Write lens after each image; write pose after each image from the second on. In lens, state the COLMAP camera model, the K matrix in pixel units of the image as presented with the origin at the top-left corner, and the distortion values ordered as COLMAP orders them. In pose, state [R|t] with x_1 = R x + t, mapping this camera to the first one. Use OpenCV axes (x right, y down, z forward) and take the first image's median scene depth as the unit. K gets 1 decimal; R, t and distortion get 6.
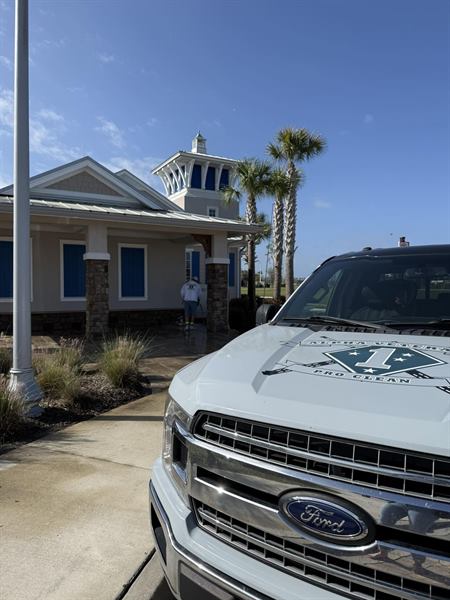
lens RADIAL K [[386.7, 0, 225.0], [0, 386.7, 300.0], [0, 0, 1]] dist [-0.000085, 0.000004]
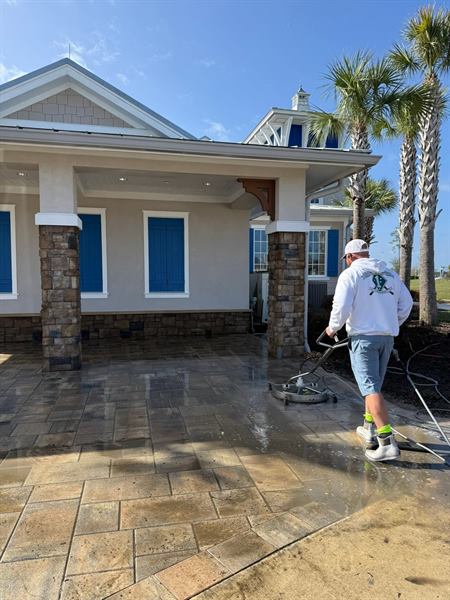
lens RADIAL K [[420.0, 0, 224.5], [0, 420.0, 291.6], [0, 0, 1]] dist [0.069753, -0.076935]
pose [[0.964438, 0.003763, -0.264281, 0.037445], [-0.005717, 0.999962, -0.006622, -0.004298], [0.264246, 0.007897, 0.964423, 0.277898]]
